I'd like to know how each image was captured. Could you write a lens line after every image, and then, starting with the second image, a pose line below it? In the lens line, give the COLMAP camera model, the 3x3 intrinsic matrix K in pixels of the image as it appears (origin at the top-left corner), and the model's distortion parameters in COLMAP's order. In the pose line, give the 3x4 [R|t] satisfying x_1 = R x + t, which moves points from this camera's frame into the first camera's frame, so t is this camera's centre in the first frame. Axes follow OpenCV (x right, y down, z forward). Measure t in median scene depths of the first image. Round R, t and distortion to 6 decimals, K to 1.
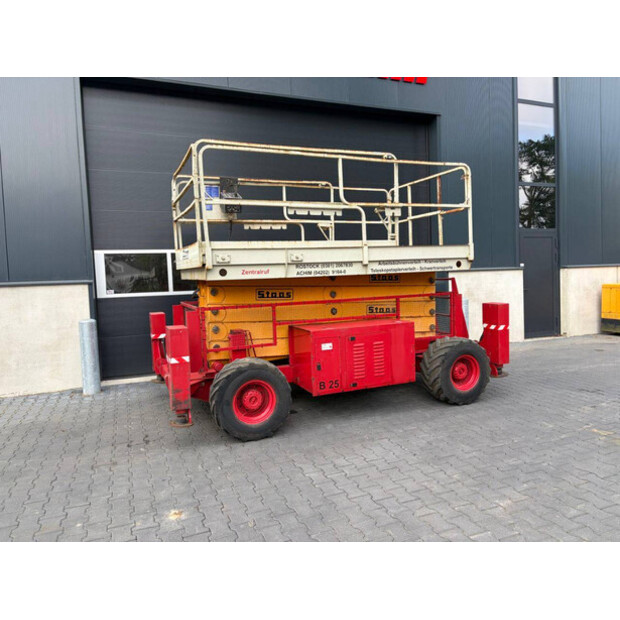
lens RADIAL K [[466.6, 0, 310.0], [0, 466.6, 310.0], [0, 0, 1]] dist [0.060997, -0.070129]
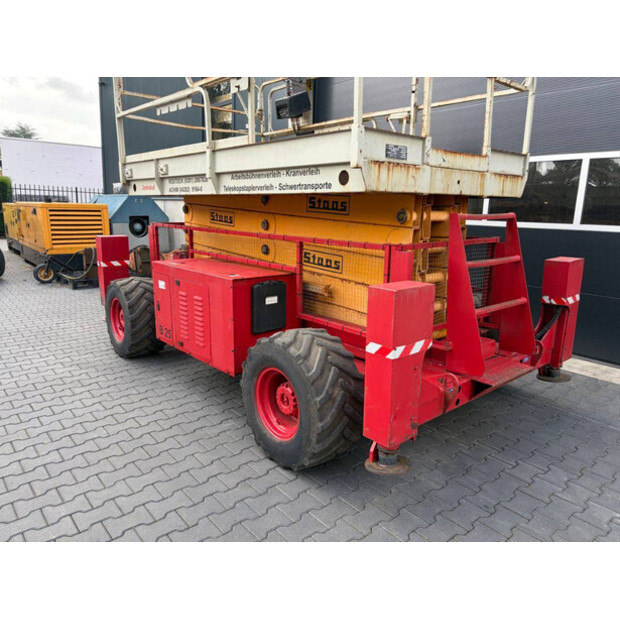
lens RADIAL K [[467.5, 0, 313.4], [0, 467.5, 309.2], [0, 0, 1]] dist [0.056942, -0.062210]
pose [[0.317813, 0.242164, -0.916707, 0.748788], [-0.106204, 0.969842, 0.219381, -0.073277], [0.942187, 0.027636, 0.333947, 0.843380]]
